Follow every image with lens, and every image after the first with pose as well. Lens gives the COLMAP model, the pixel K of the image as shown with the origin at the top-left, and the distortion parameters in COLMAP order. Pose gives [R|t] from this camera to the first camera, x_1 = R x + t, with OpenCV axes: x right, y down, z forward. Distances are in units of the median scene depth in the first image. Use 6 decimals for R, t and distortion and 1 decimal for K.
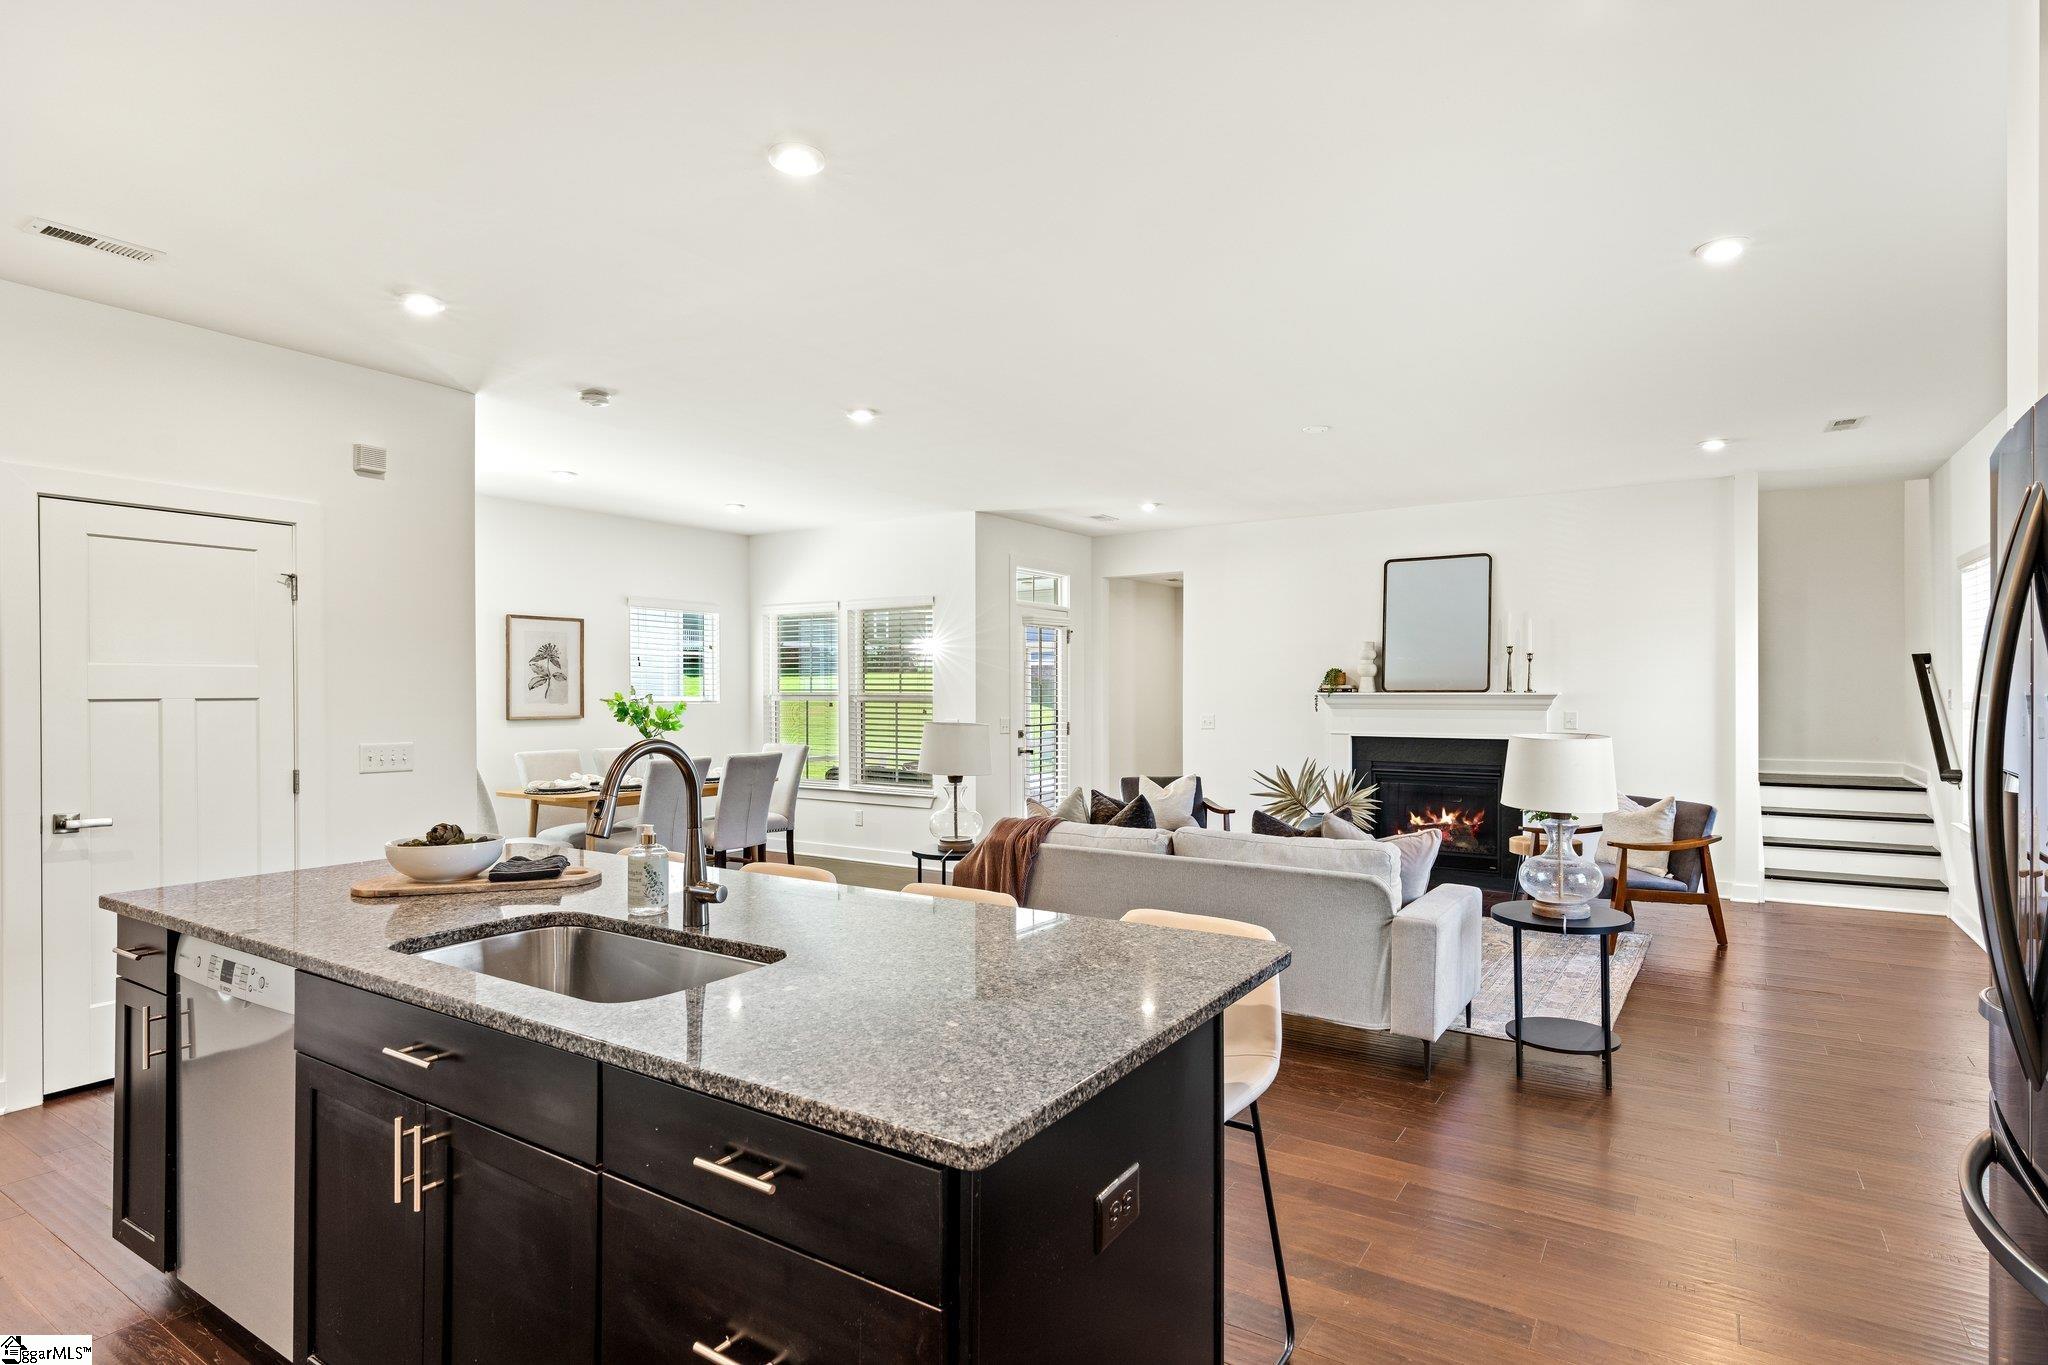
lens RADIAL K [[1088.7, 0, 1030.6], [0, 1088.7, 676.5], [0, 0, 1]] dist [0.002497, -0.000163]
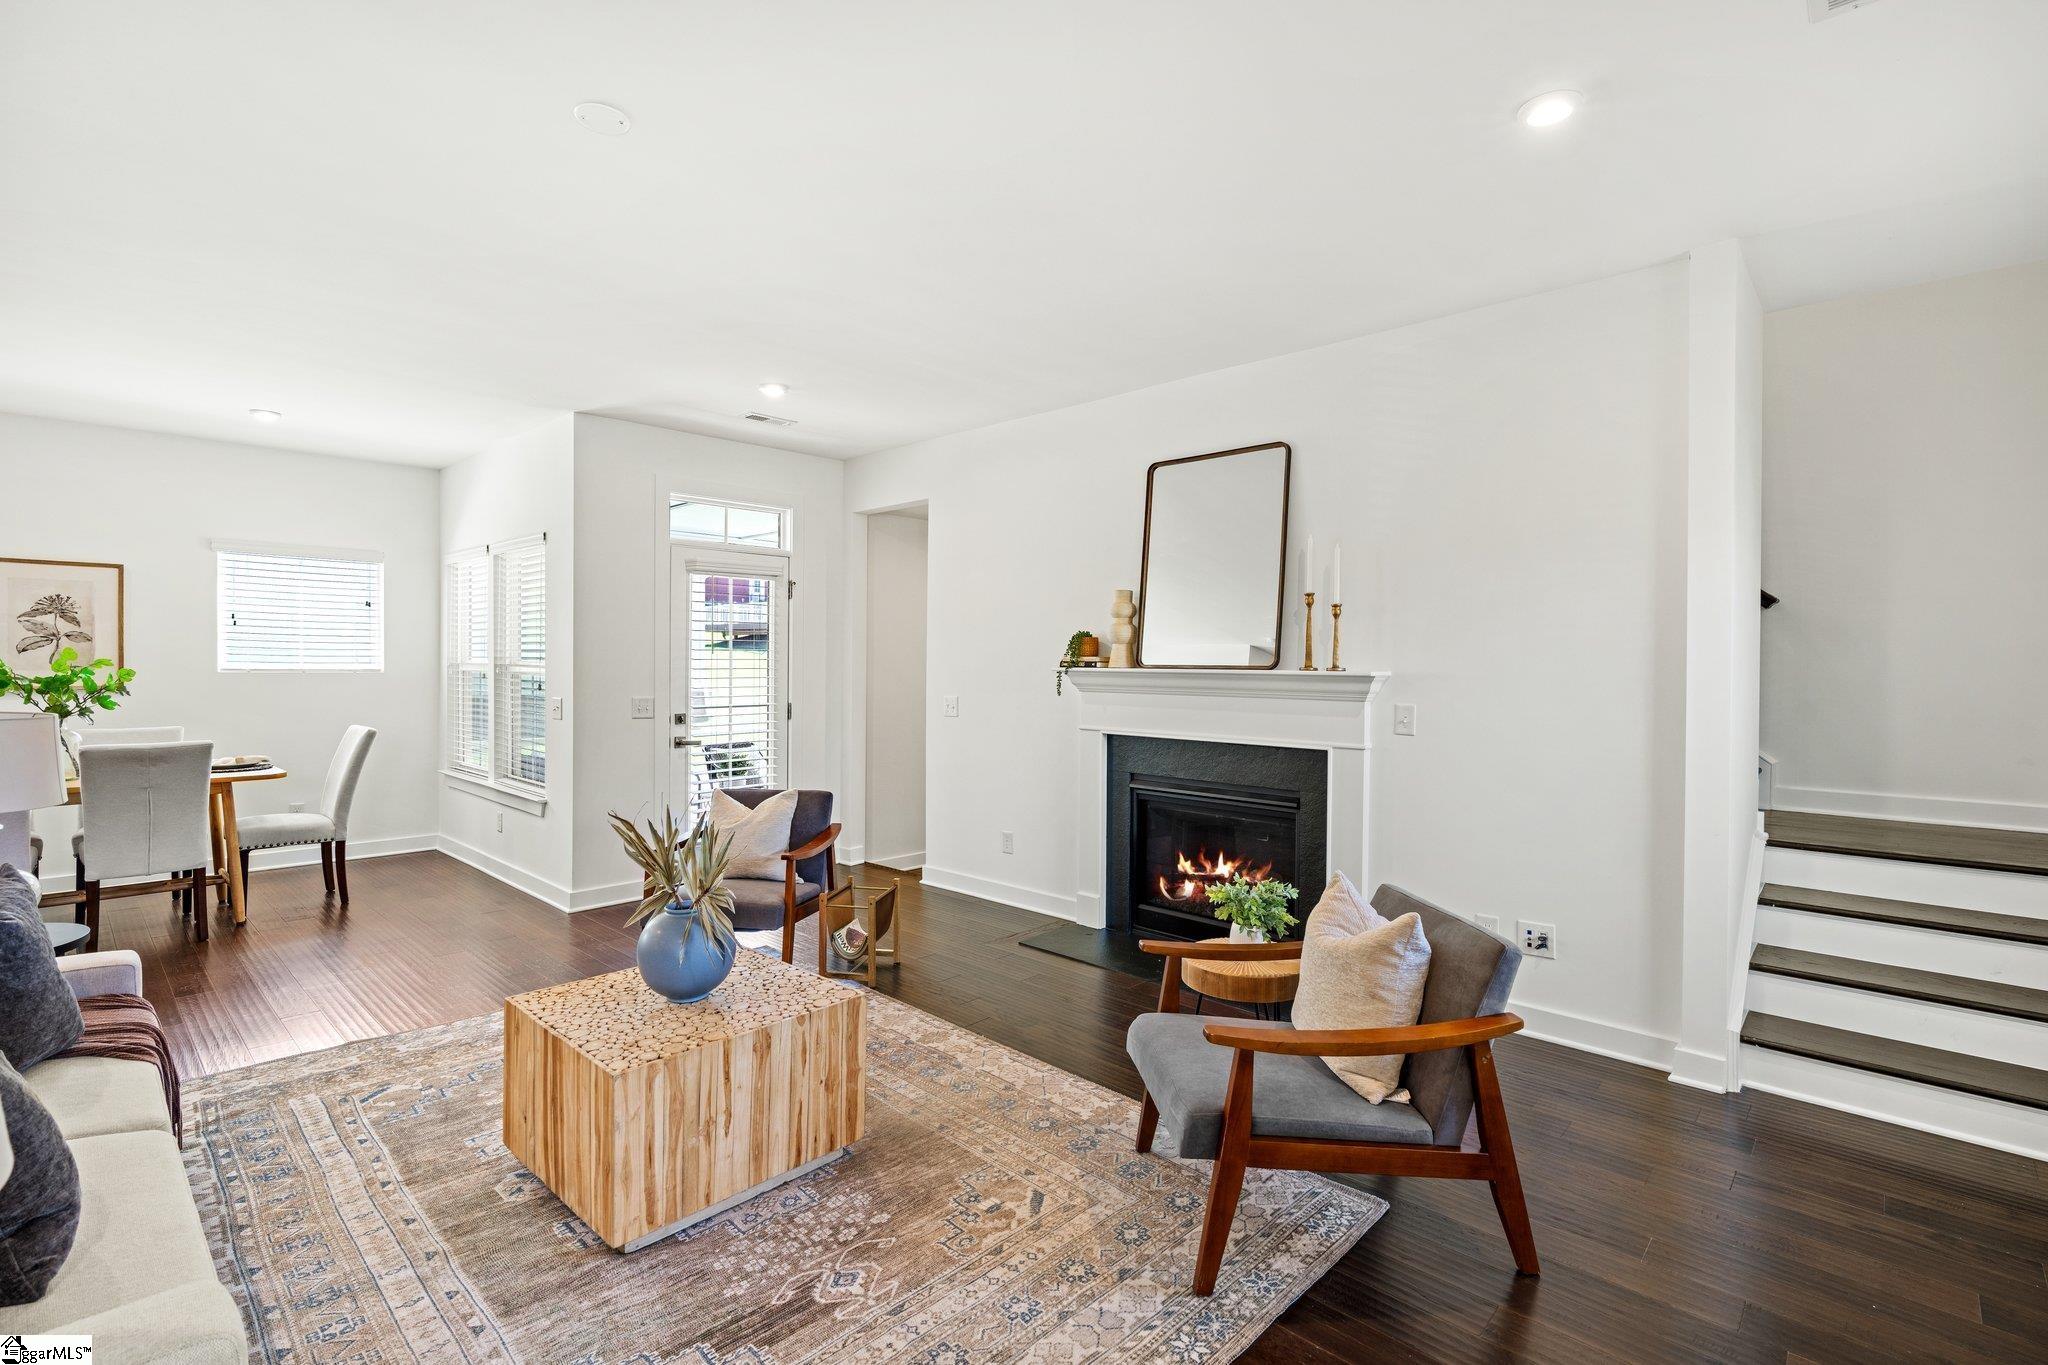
lens RADIAL K [[938.9, 0, 1025.5], [0, 938.9, 685.5], [0, 0, 1]] dist [-0.007709, 0.000914]
pose [[0.982831, 0.014826, -0.183912, 0.366828], [-0.007703, 0.999194, 0.039388, 0.003482], [0.184347, -0.037295, 0.982153, 0.445342]]
